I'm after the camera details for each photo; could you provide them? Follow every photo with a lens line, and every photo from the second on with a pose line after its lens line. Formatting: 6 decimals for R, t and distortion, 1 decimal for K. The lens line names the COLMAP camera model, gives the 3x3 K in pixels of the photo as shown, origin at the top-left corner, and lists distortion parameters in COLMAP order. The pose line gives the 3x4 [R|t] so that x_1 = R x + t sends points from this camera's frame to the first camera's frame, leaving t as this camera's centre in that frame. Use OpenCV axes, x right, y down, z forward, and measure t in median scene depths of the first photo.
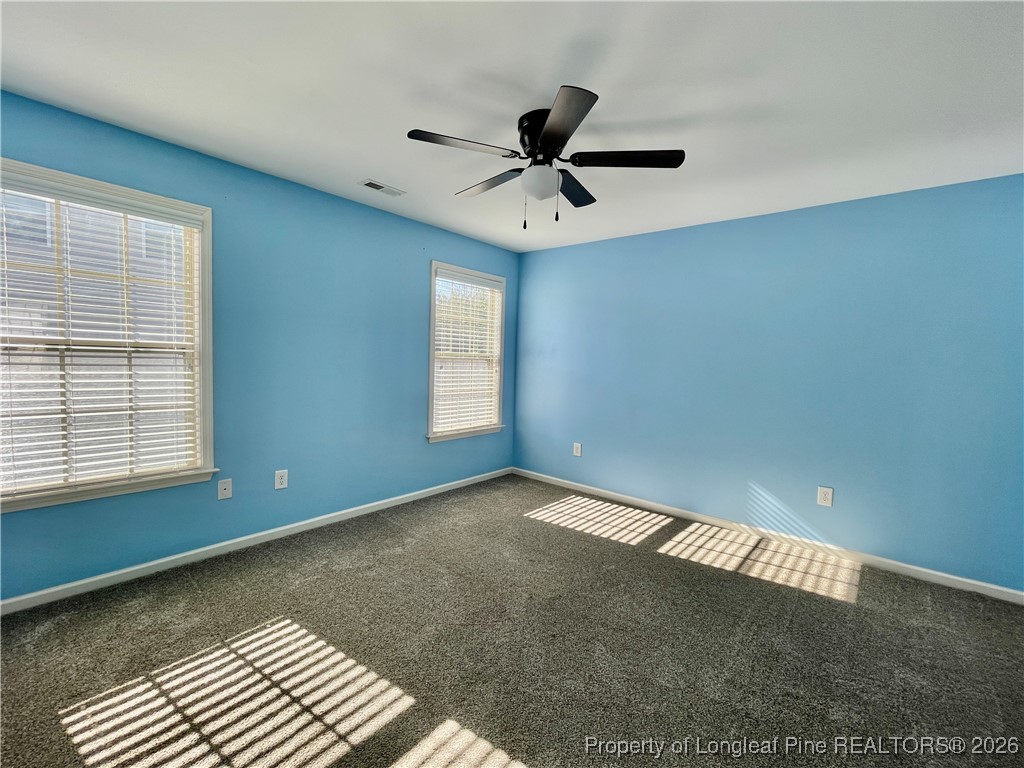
lens RADIAL K [[422.0, 0, 516.1], [0, 422.0, 385.7], [0, 0, 1]] dist [0.010354, 0.000184]
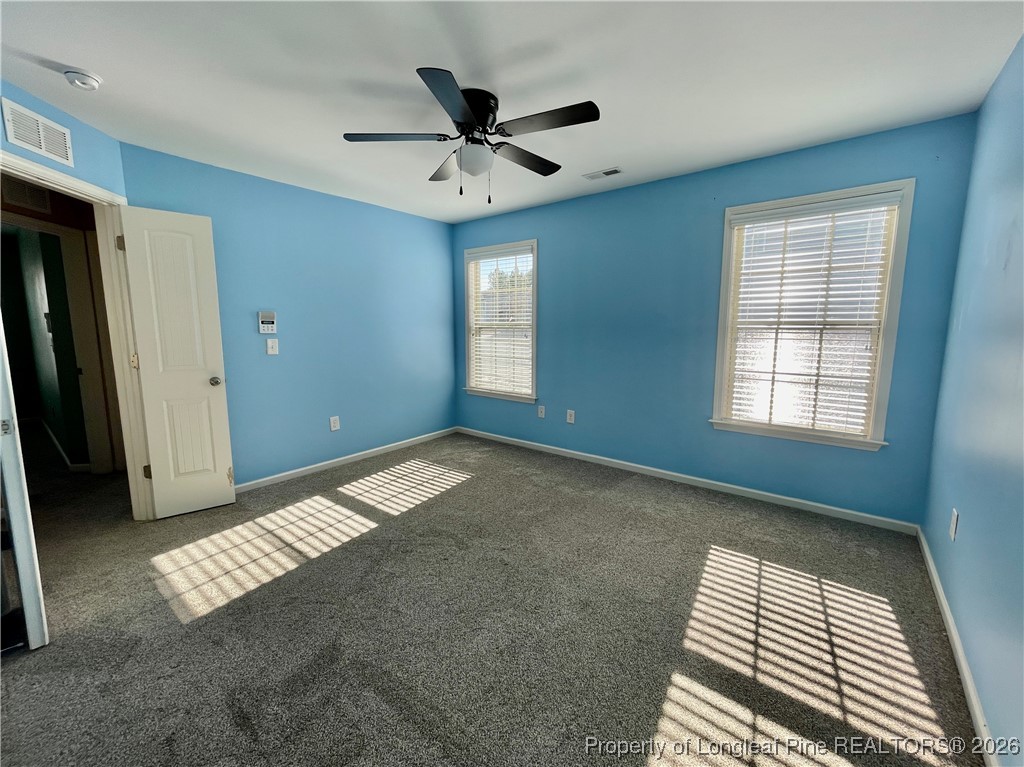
lens RADIAL K [[422.0, 0, 516.3], [0, 422.0, 379.8], [0, 0, 1]] dist [0.010354, 0.000184]
pose [[0.055611, 0.102245, -0.993204, 0.772377], [-0.062814, 0.993131, 0.098720, -0.025637], [0.996475, 0.056898, 0.061652, 0.686456]]
